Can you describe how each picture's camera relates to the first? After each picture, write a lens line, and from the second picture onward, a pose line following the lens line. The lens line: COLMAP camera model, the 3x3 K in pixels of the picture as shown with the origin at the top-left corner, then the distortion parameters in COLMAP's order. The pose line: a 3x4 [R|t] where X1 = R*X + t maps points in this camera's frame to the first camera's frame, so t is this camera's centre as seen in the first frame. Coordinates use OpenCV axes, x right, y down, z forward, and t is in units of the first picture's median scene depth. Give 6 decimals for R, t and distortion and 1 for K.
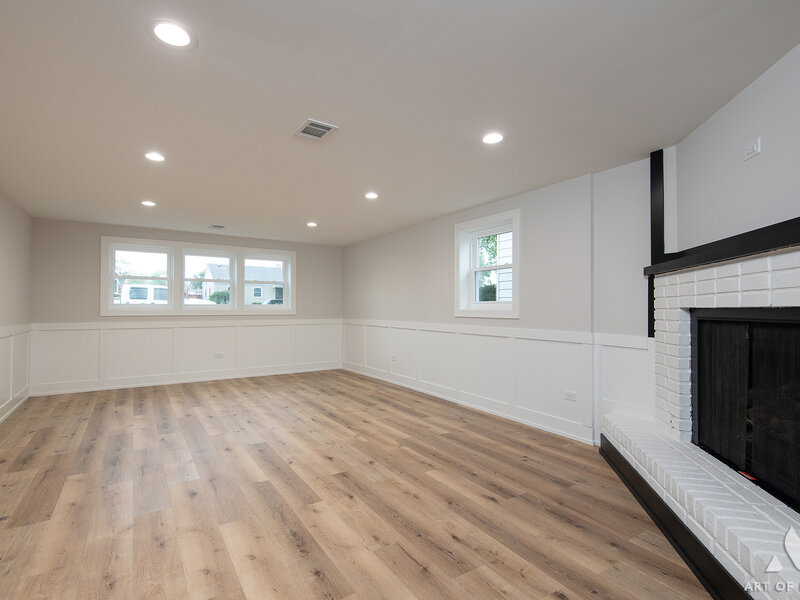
lens RADIAL K [[403.4, 0, 397.8], [0, 403.4, 305.7], [0, 0, 1]] dist [0.017299, -0.009283]
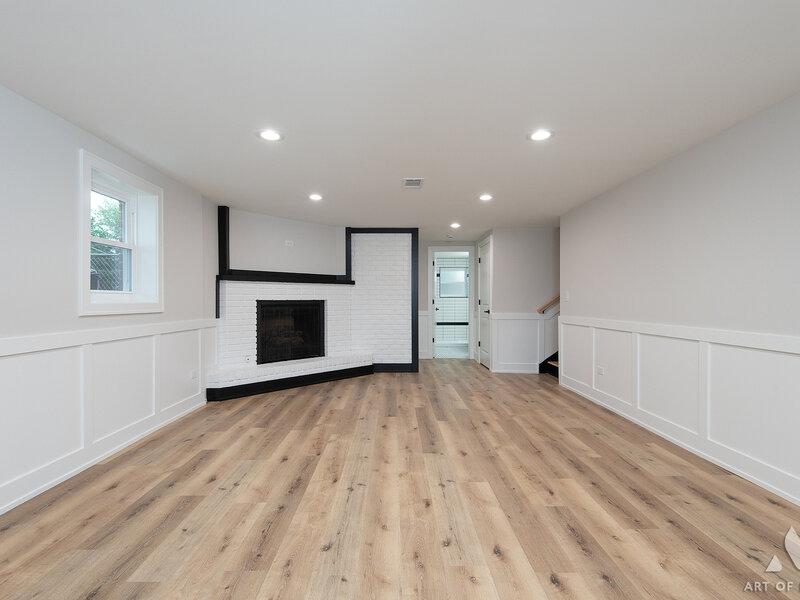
lens RADIAL K [[403.4, 0, 398.5], [0, 403.4, 300.3], [0, 0, 1]] dist [0.017299, -0.009283]
pose [[-0.845916, -0.001854, 0.533313, -0.775343], [-0.003602, 0.999991, -0.002236, 0.007395], [-0.533304, -0.003812, -0.845915, 1.837979]]
